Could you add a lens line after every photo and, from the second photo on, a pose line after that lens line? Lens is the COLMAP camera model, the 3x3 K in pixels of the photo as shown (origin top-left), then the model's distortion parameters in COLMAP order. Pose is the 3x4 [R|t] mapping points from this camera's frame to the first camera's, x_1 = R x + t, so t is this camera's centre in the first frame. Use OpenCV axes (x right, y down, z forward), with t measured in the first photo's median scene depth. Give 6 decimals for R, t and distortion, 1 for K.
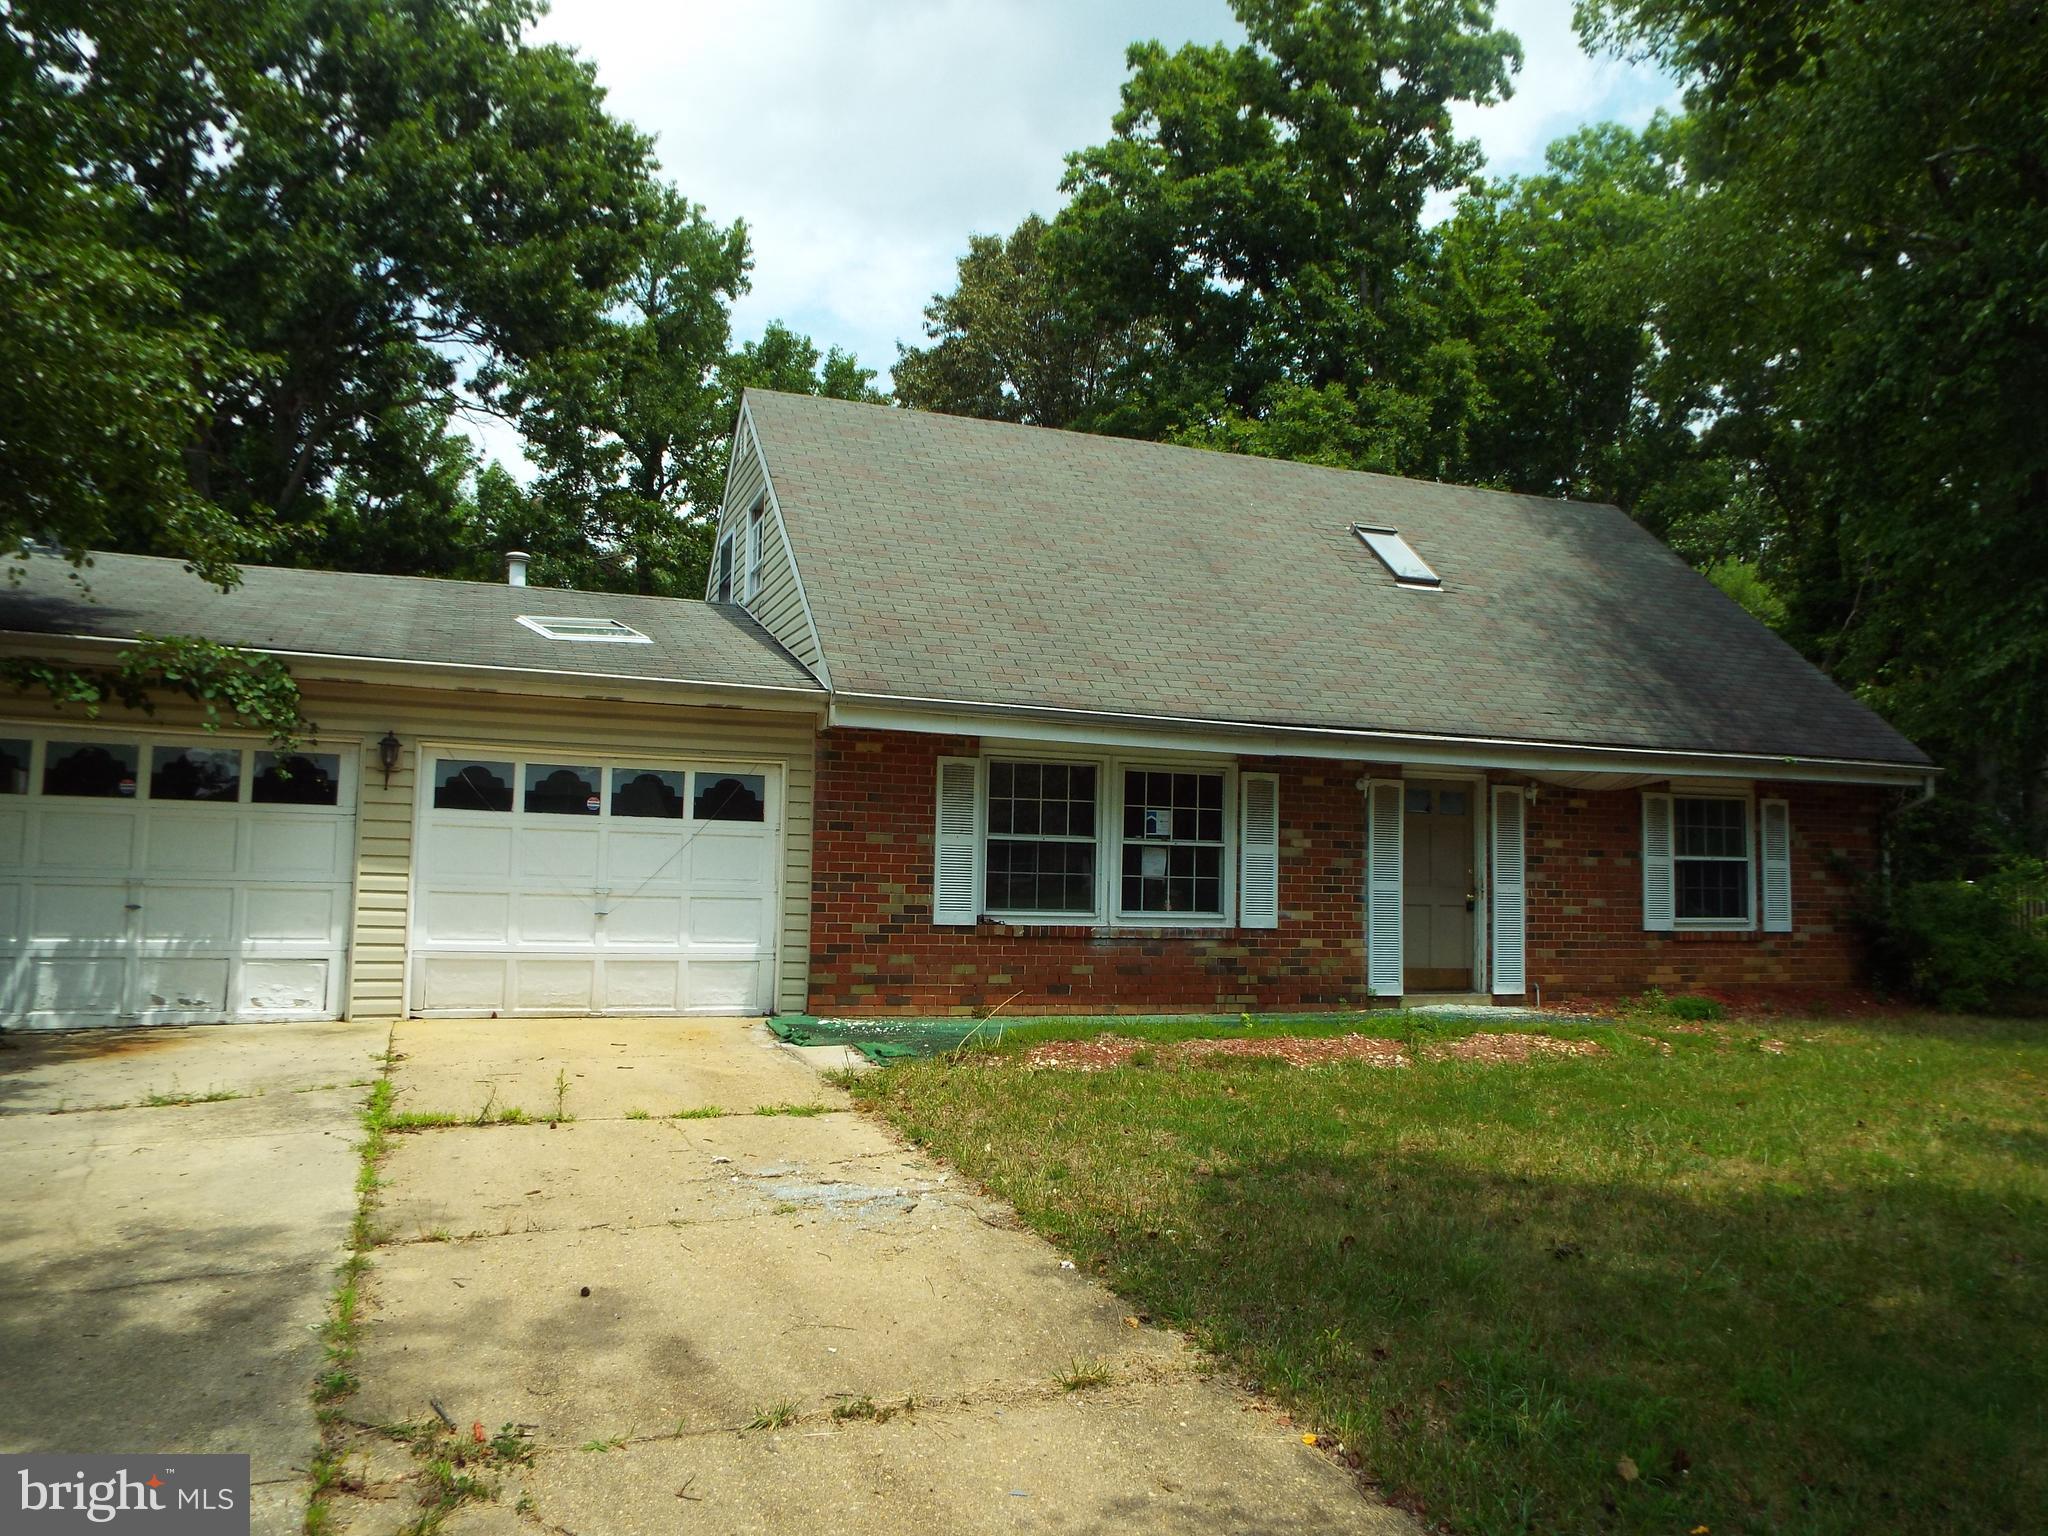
lens RADIAL K [[1448.1, 0, 1024.0], [0, 1448.1, 768.0], [0, 0, 1]] dist [0.009232, 0.003889]
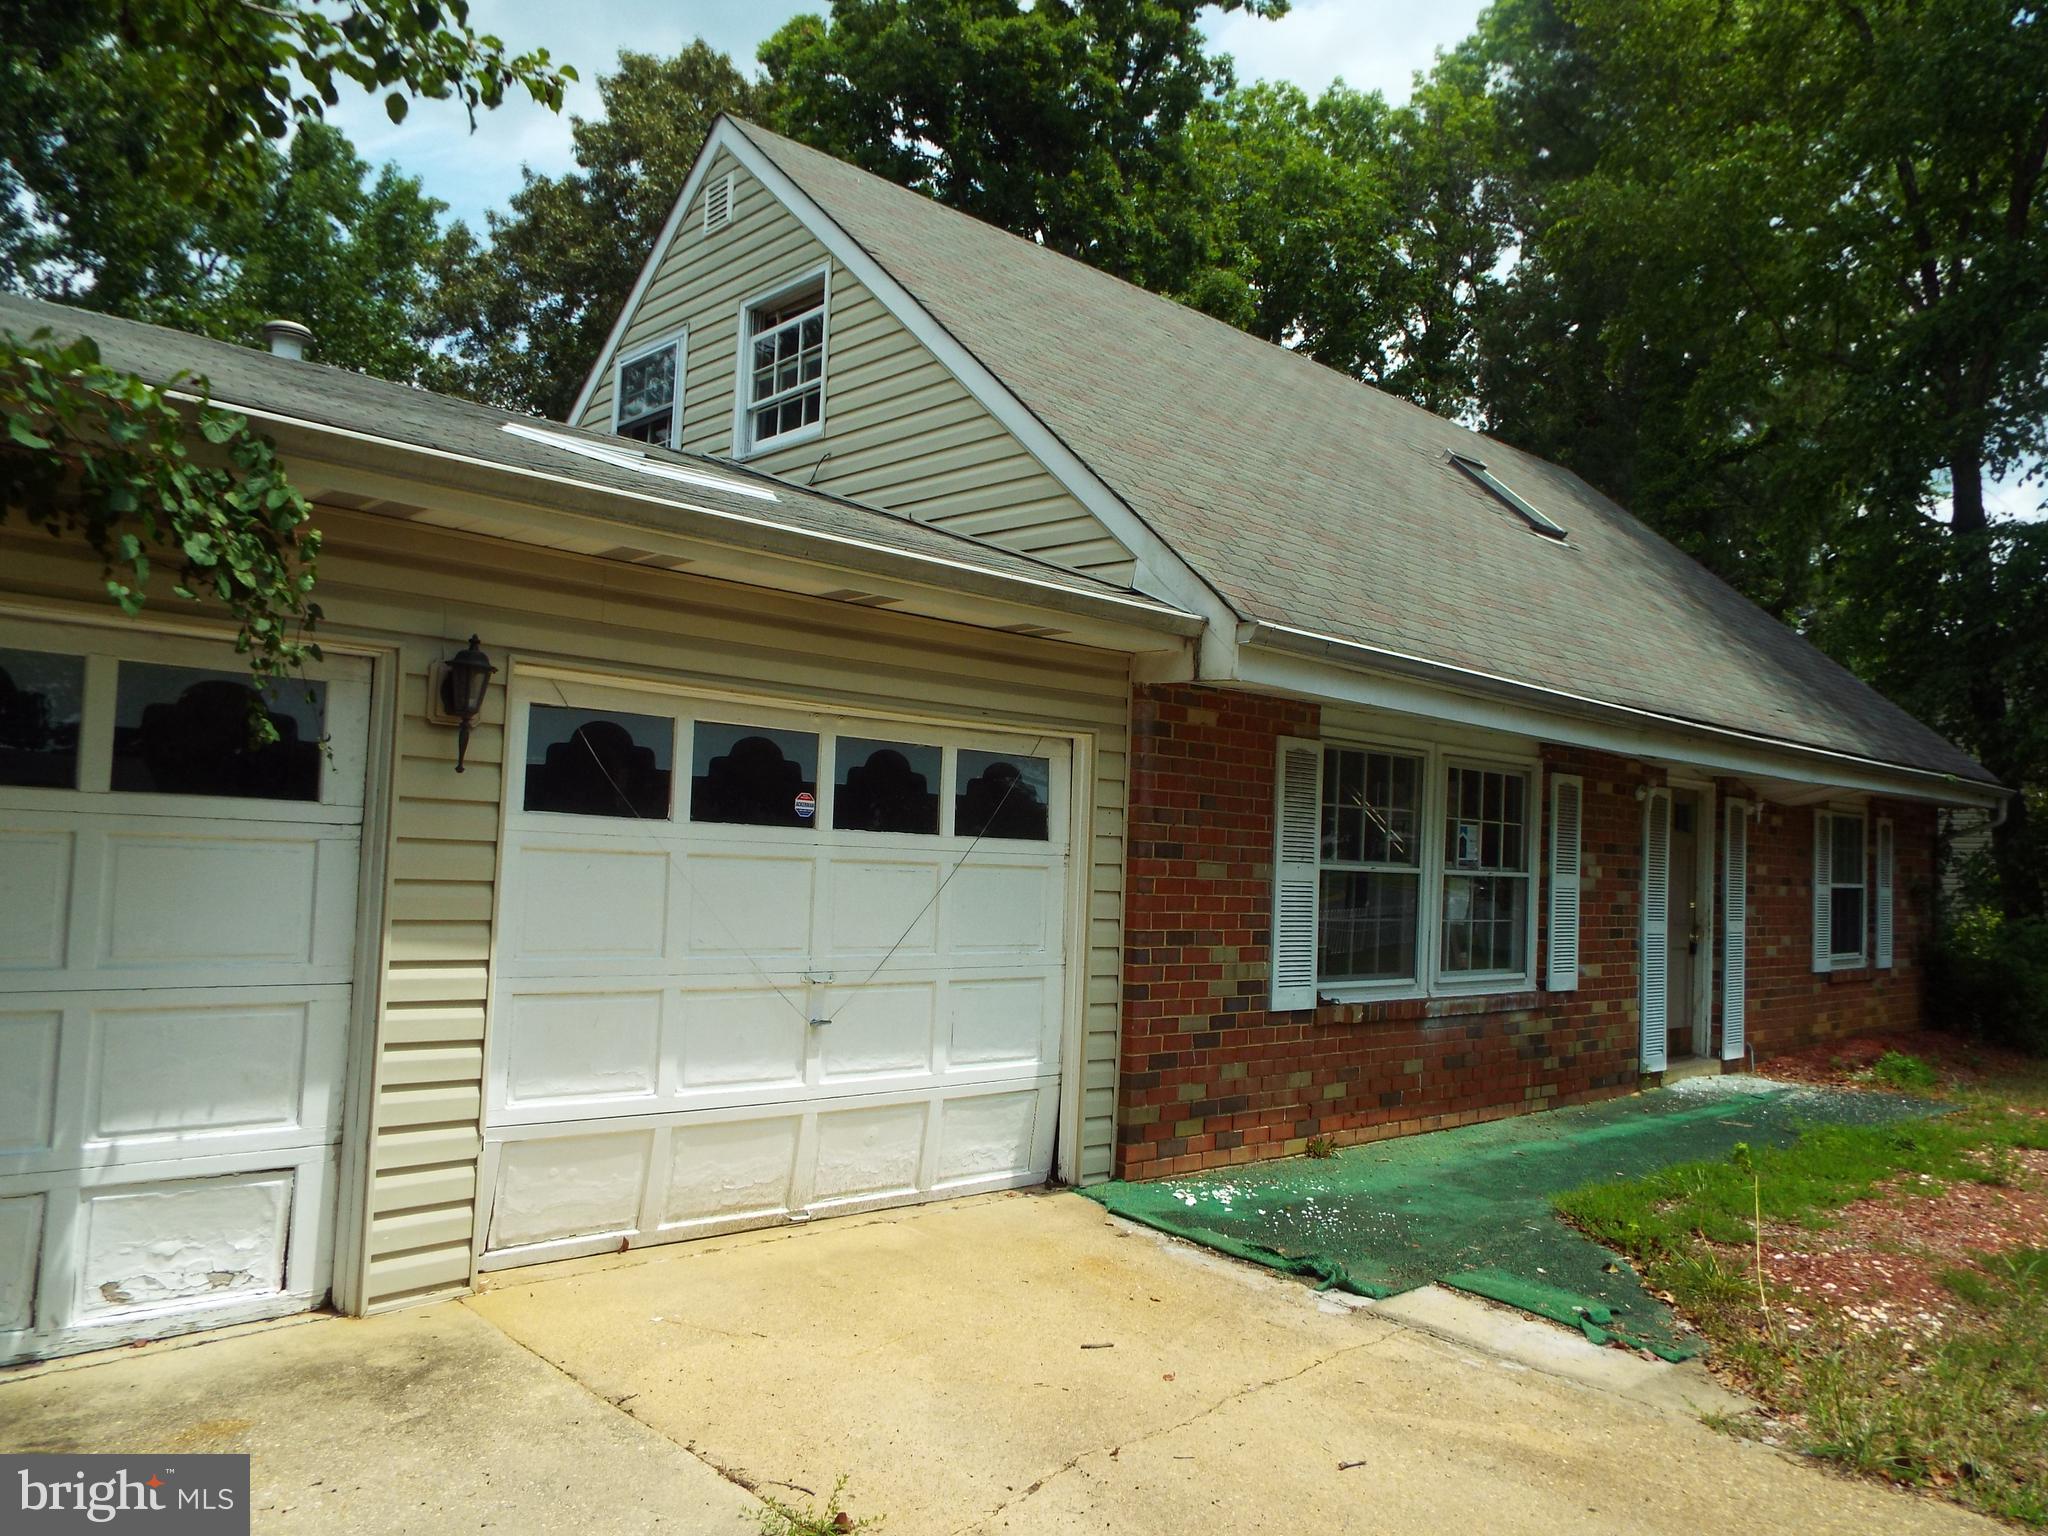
lens RADIAL K [[1461.1, 0, 1024.0], [0, 1461.1, 768.0], [0, 0, 1]] dist [0.004008, 0.003815]
pose [[0.926473, 0.039374, 0.374295, -0.399817], [-0.053840, 0.998149, 0.028268, -0.006622], [-0.372490, -0.046342, 0.926879, 0.476584]]
